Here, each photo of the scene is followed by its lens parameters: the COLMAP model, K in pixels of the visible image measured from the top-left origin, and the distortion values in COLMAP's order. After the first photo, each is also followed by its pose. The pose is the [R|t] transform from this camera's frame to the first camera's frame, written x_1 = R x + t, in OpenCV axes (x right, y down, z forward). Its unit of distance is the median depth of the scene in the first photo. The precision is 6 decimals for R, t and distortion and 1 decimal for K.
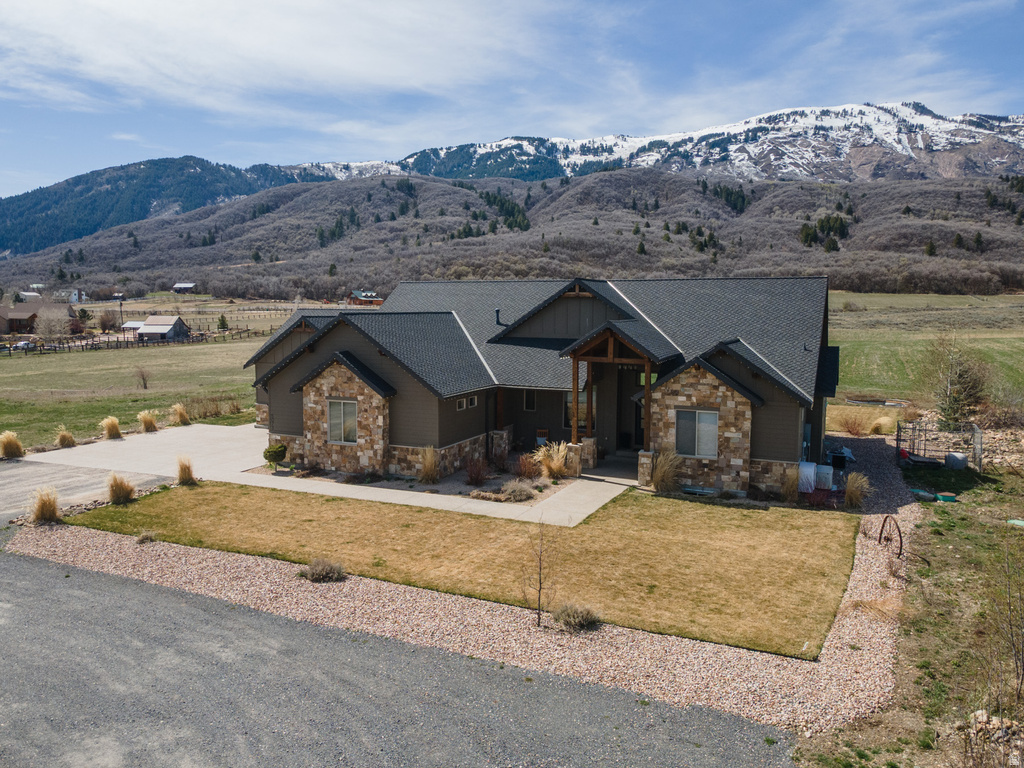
lens RADIAL K [[767.3, 0, 487.9], [0, 767.3, 379.2], [0, 0, 1]] dist [0.022002, 0.038779]
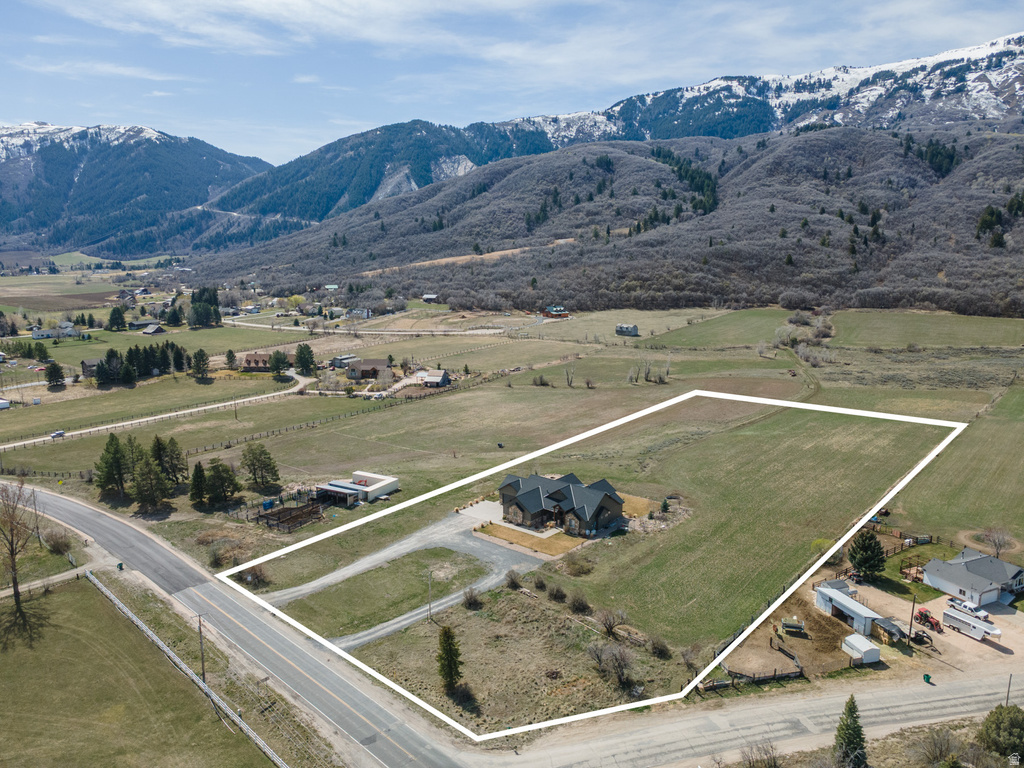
lens RADIAL K [[747.5, 0, 502.6], [0, 747.5, 374.5], [0, 0, 1]] dist [0.035251, 0.021899]
pose [[0.969280, 0.035487, -0.243386, 0.022282], [-0.015394, 0.996350, 0.083966, -0.031039], [0.245477, -0.077640, 0.966288, -0.093113]]
